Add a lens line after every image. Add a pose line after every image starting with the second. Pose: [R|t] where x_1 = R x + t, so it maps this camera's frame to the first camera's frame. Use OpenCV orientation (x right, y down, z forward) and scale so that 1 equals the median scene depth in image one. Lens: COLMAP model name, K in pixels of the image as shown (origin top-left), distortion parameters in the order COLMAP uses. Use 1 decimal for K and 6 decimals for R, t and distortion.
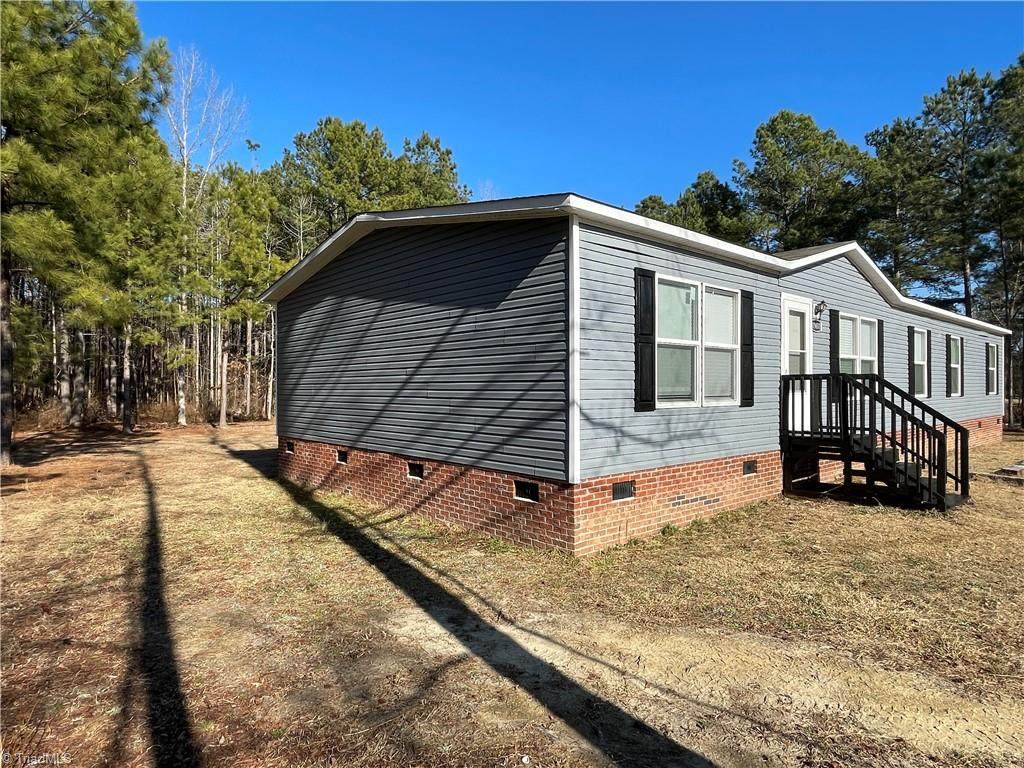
lens RADIAL K [[618.7, 0, 510.5], [0, 618.7, 382.9], [0, 0, 1]] dist [-0.008449, 0.006297]
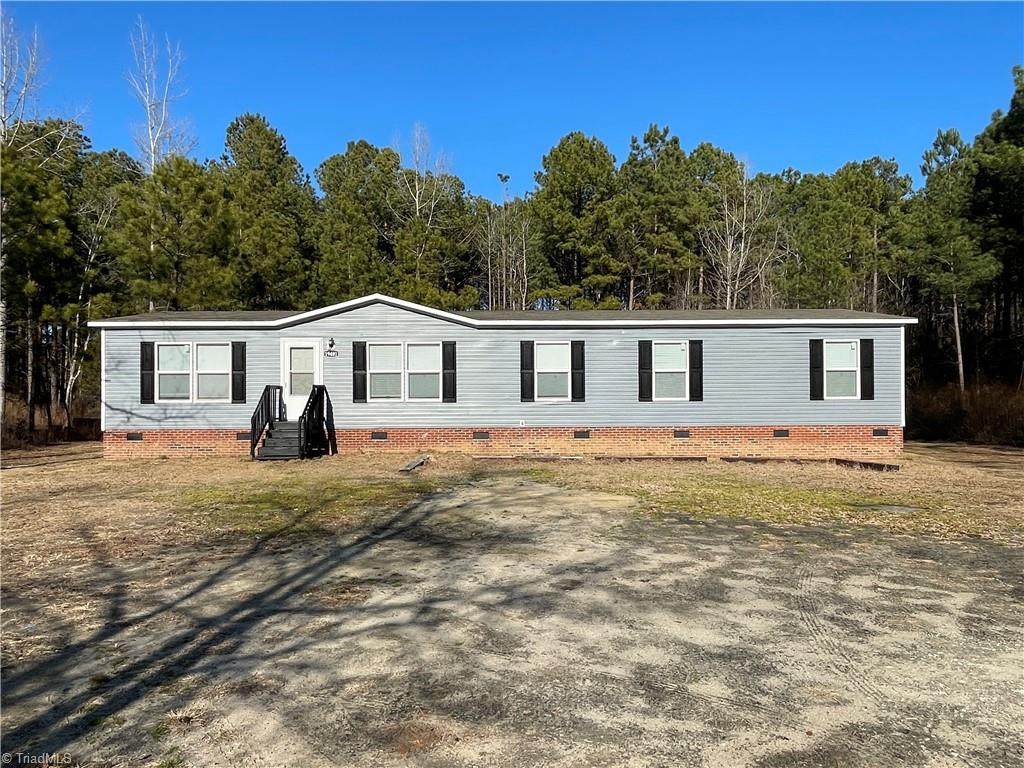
lens RADIAL K [[711.2, 0, 514.0], [0, 711.2, 379.3], [0, 0, 1]] dist [0.025412, -0.001517]
pose [[0.763698, -0.006517, -0.645541, 2.915187], [0.011218, 0.999932, 0.003176, -0.037844], [0.645477, -0.009667, 0.763719, -0.140739]]
